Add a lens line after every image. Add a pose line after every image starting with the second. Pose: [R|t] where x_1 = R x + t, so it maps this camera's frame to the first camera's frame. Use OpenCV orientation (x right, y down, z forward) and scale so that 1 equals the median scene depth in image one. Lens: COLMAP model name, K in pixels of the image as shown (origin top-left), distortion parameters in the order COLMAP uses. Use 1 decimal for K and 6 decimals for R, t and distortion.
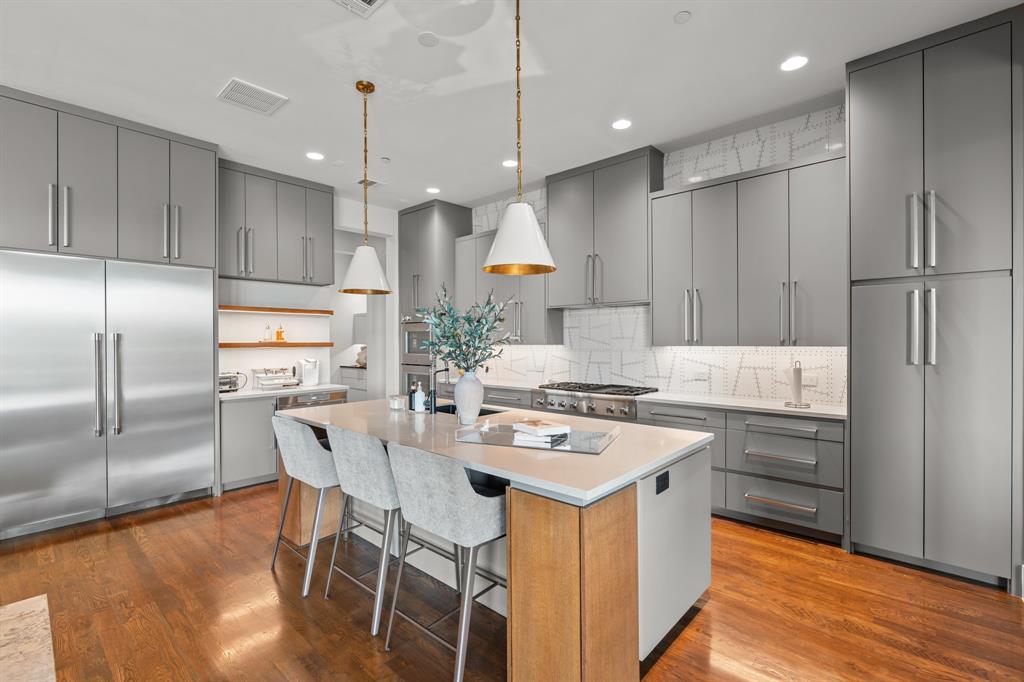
lens RADIAL K [[458.3, 0, 512.6], [0, 458.3, 340.8], [0, 0, 1]] dist [-0.009925, 0.001627]
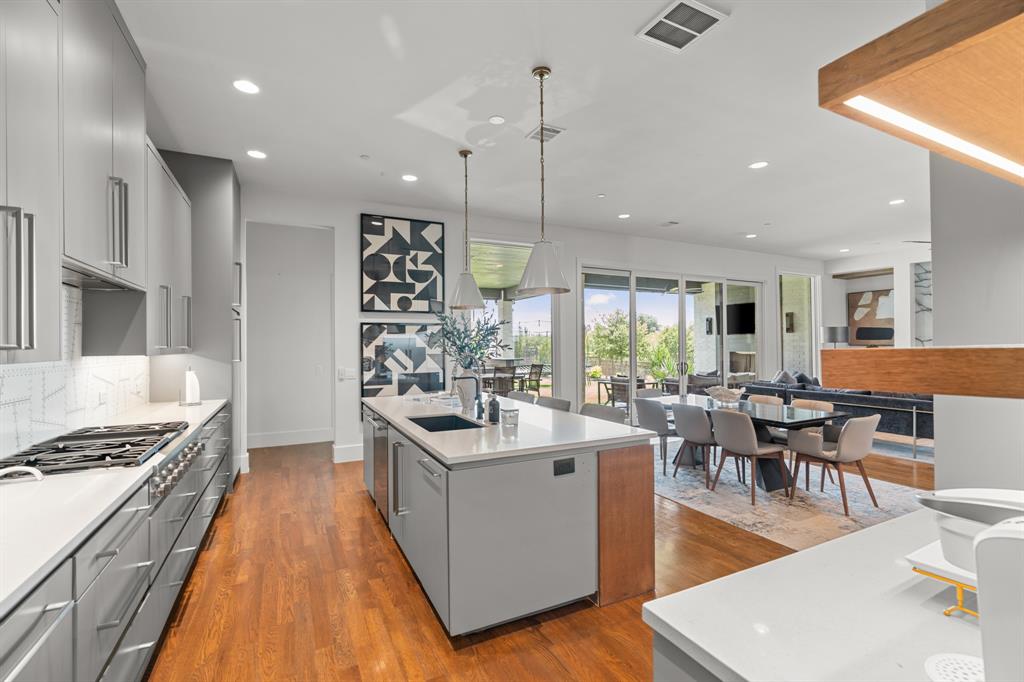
lens RADIAL K [[458.3, 0, 511.6], [0, 458.3, 341.8], [0, 0, 1]] dist [-0.009925, 0.001627]
pose [[-0.931771, 0.014643, 0.362751, -0.606524], [0.014056, 0.999892, -0.004259, -0.001956], [-0.362774, 0.001130, -0.931876, 1.914389]]
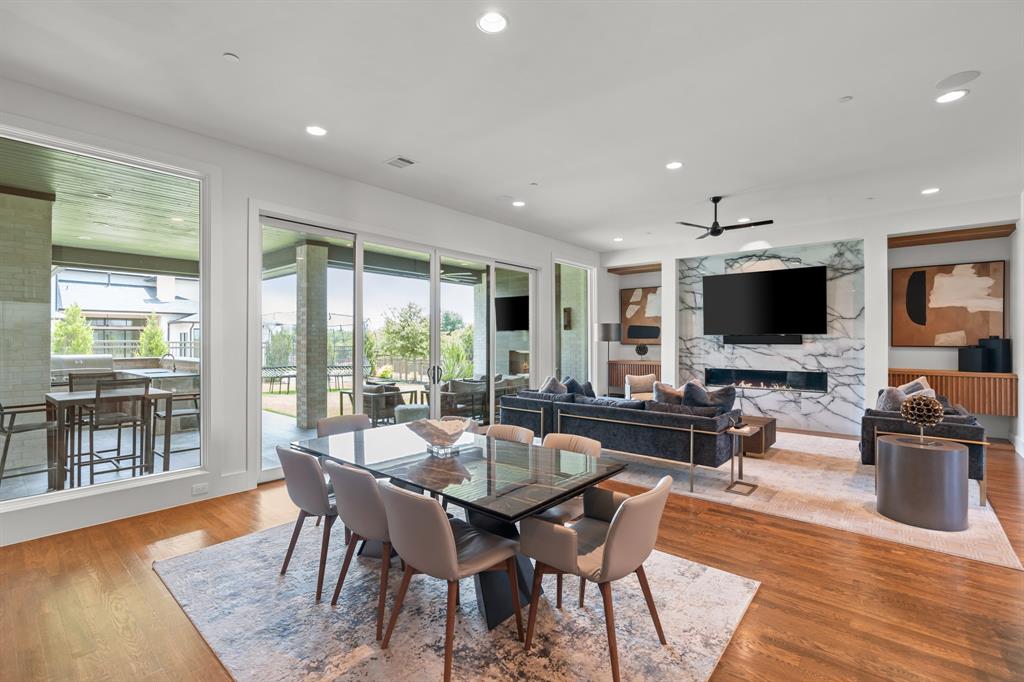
lens RADIAL K [[458.3, 0, 508.5], [0, 458.3, 337.6], [0, 0, 1]] dist [-0.009925, 0.001627]
pose [[-0.999671, 0.004370, -0.025263, -0.827864], [0.004425, 0.999988, -0.002133, 0.001496], [0.025253, -0.002244, -0.999679, 1.084631]]
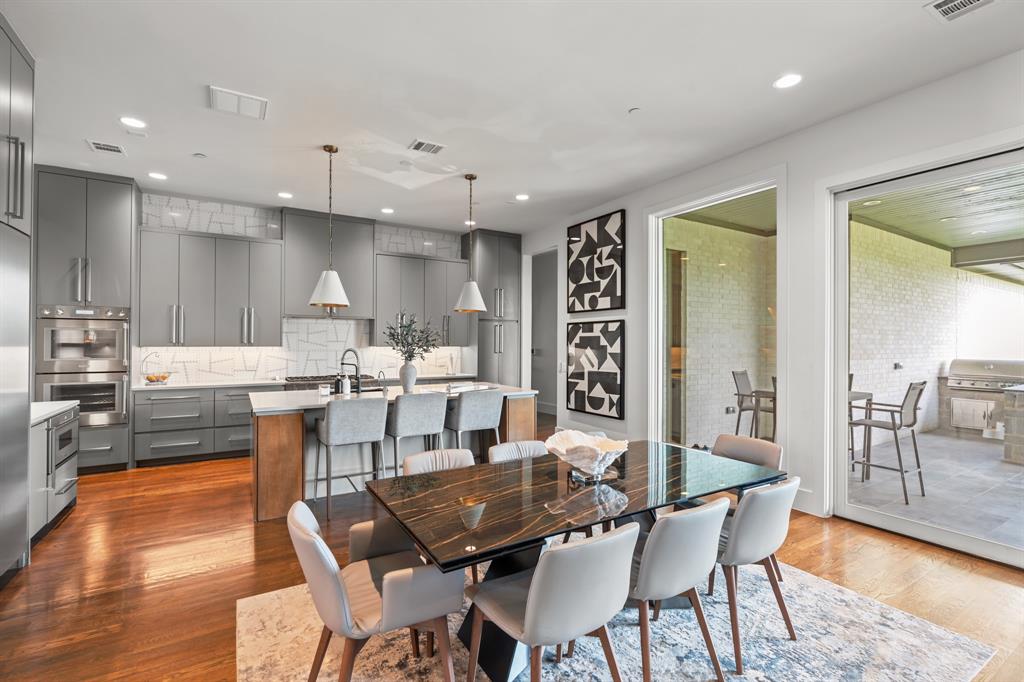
lens RADIAL K [[458.3, 0, 508.7], [0, 458.3, 340.9], [0, 0, 1]] dist [-0.009925, 0.001627]
pose [[0.287195, 0.007970, 0.957839, -1.443896], [-0.001501, 0.999968, -0.007870, 0.003937], [-0.957871, 0.000822, 0.287197, 0.137295]]
